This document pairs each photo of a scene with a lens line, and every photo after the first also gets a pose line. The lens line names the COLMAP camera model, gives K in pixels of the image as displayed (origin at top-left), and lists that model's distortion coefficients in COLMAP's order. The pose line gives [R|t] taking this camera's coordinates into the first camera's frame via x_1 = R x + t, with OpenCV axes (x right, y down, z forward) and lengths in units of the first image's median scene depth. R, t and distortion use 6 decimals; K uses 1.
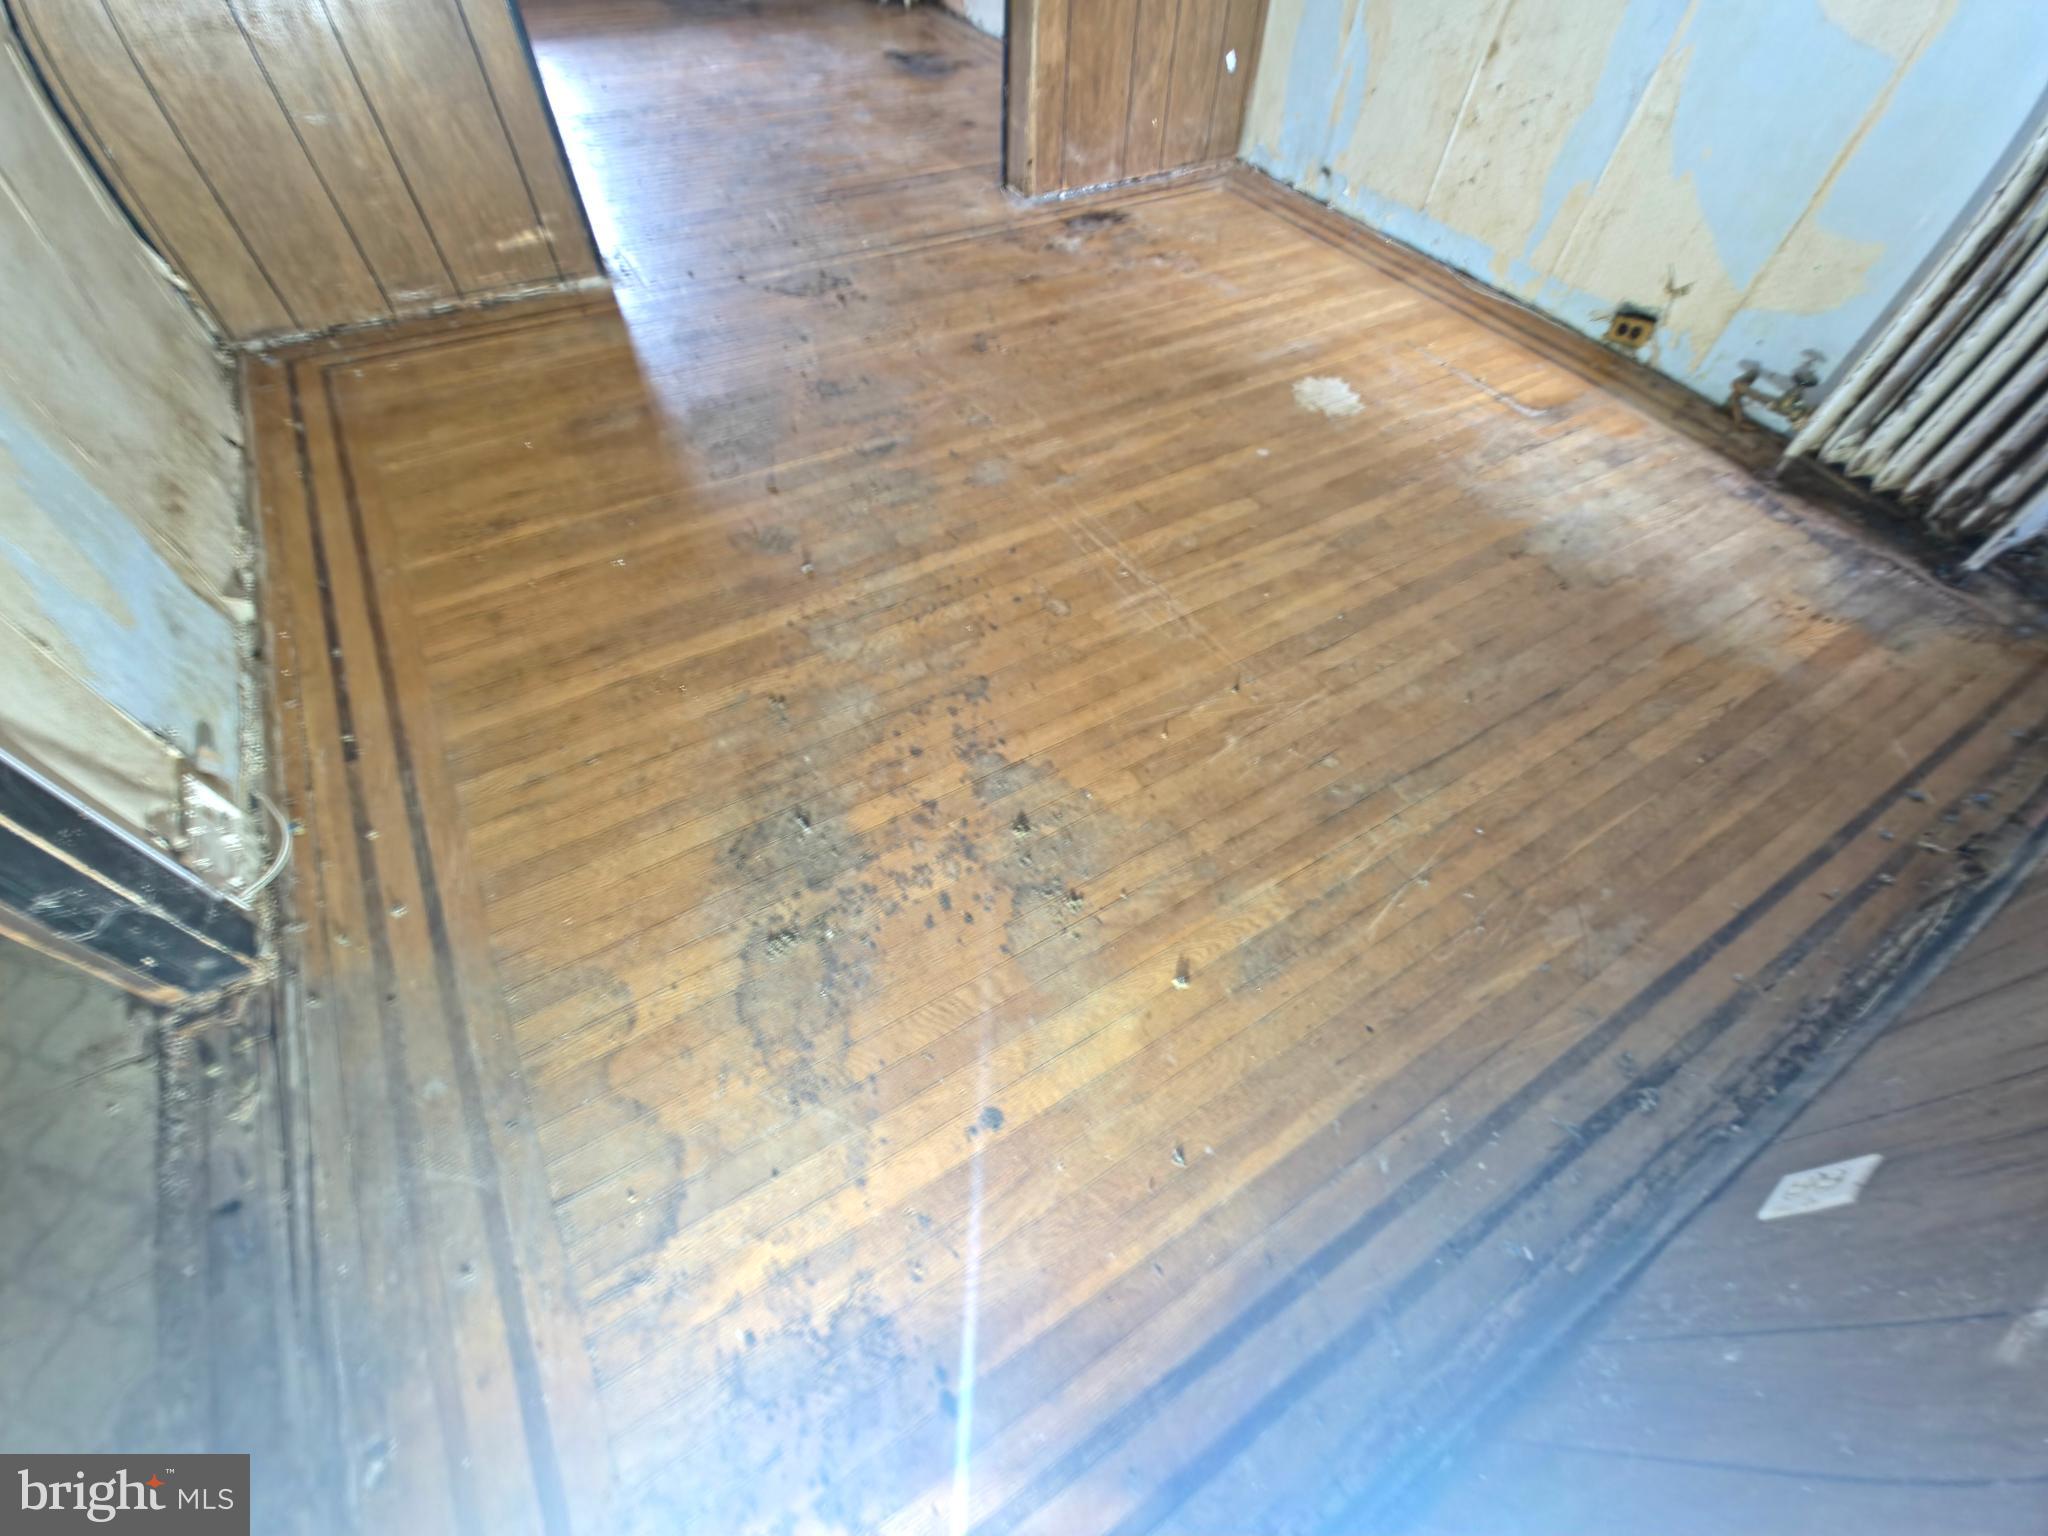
lens RADIAL K [[812.6, 0, 1022.9], [0, 812.6, 764.0], [0, 0, 1]] dist [0.011672, -0.007222]
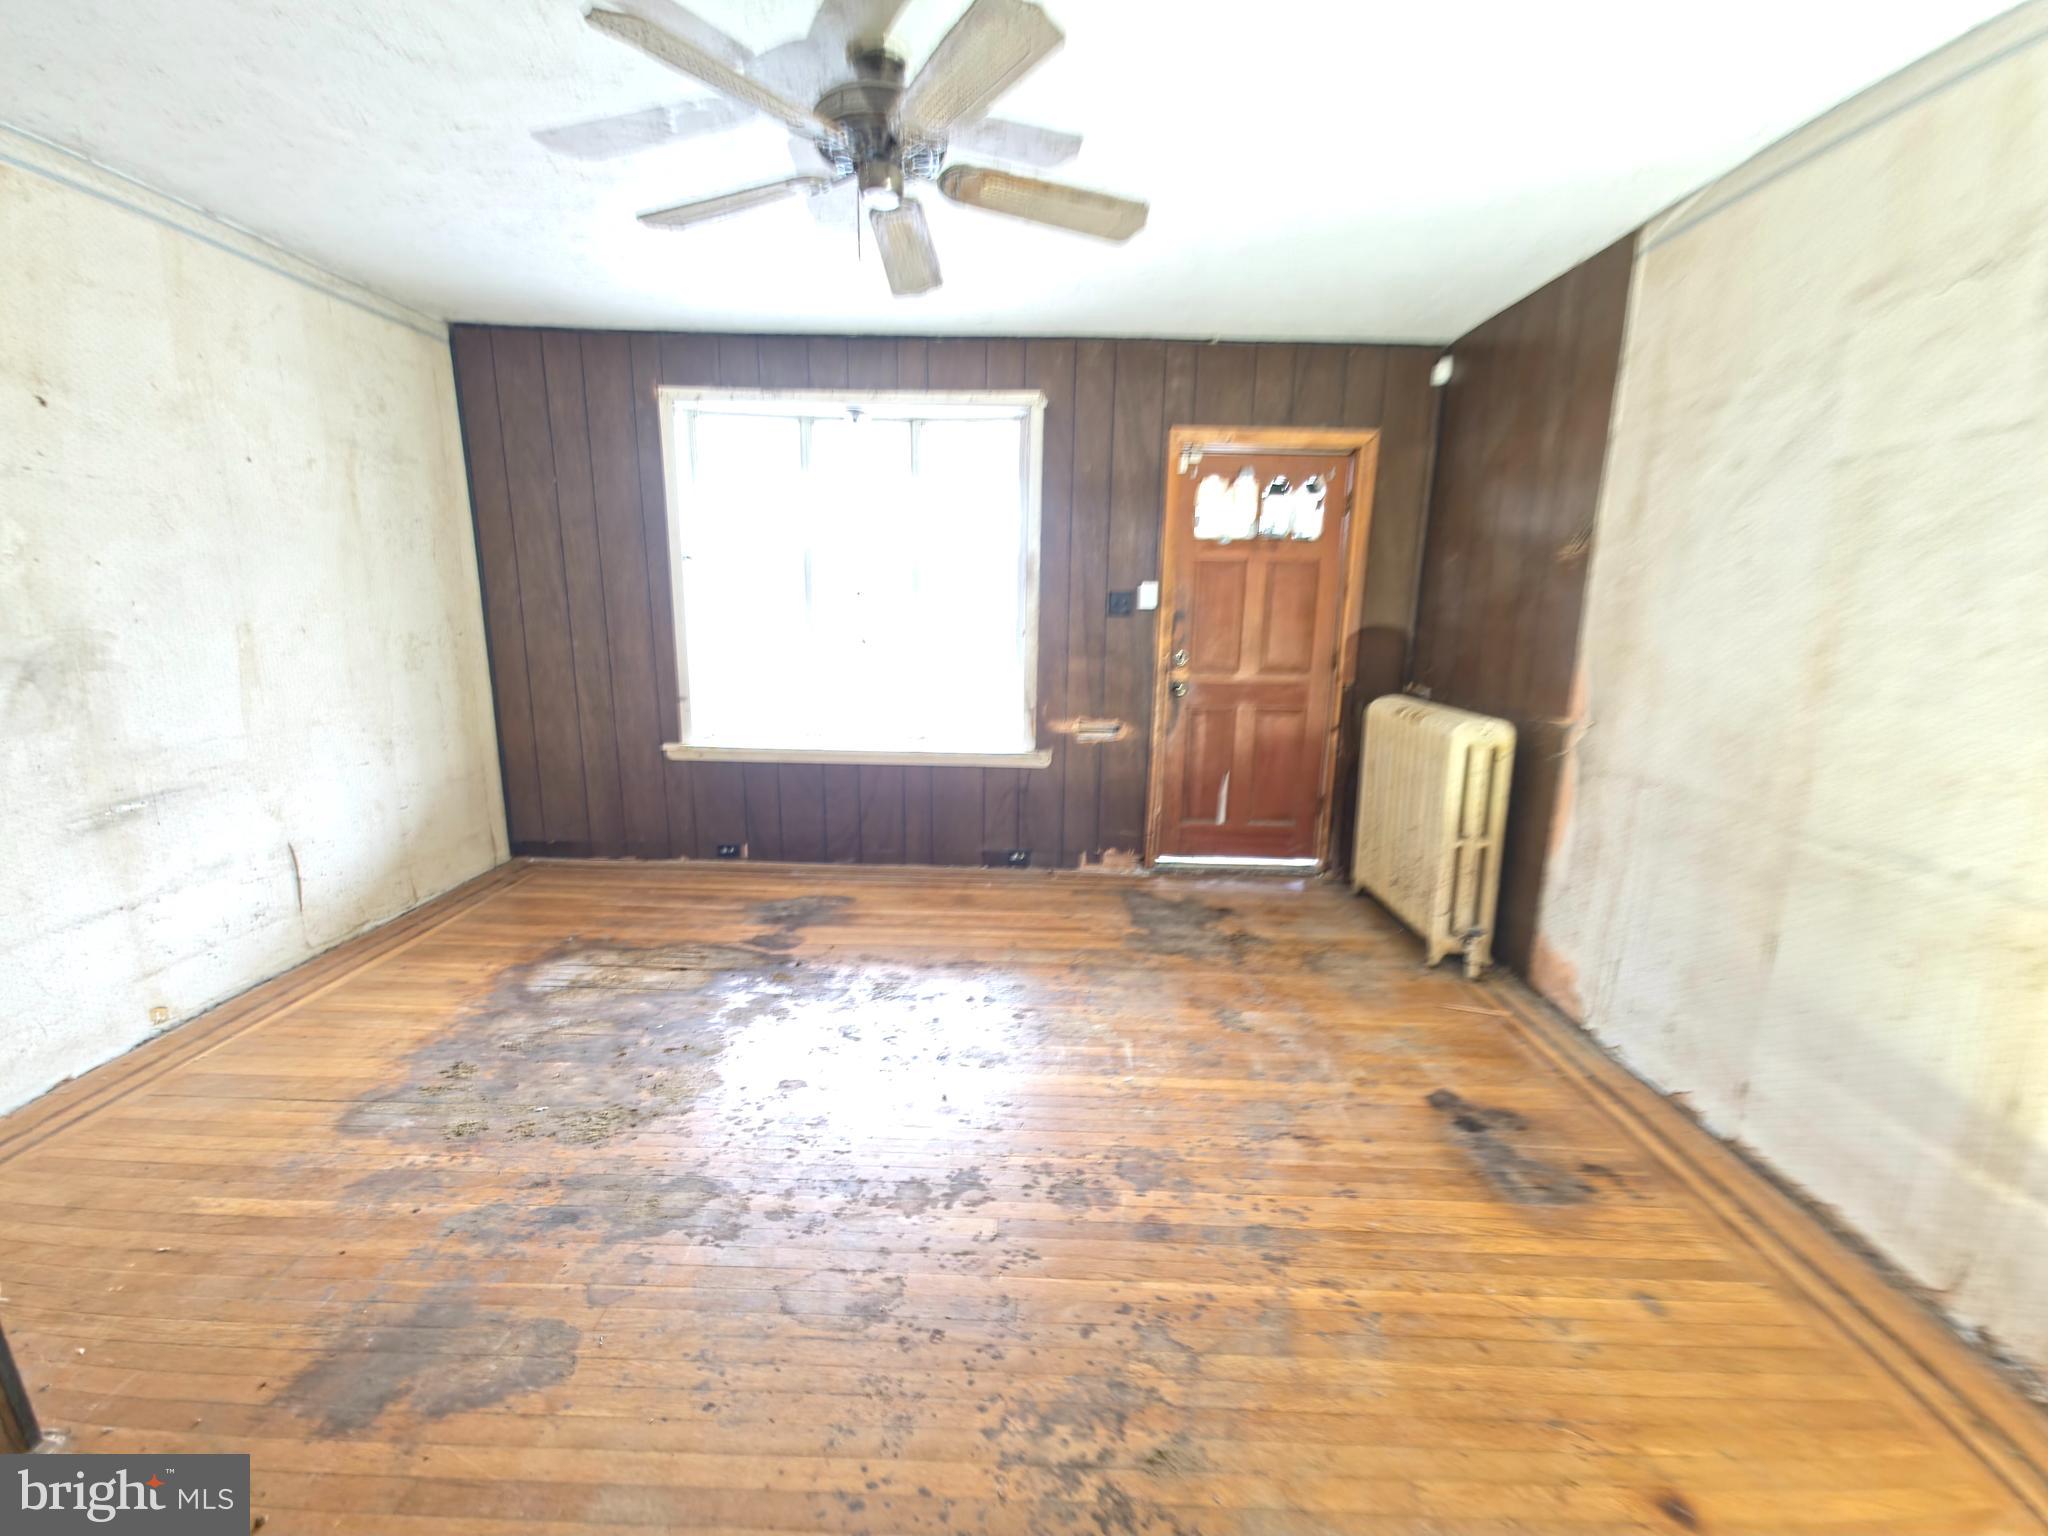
lens RADIAL K [[812.6, 0, 1022.9], [0, 812.6, 764.0], [0, 0, 1]] dist [0.011672, -0.007222]
pose [[0.844446, 0.076980, -0.530080, -0.218041], [-0.417123, 0.715347, -0.560613, -1.040398], [0.336035, 0.694516, 0.636182, 0.661031]]
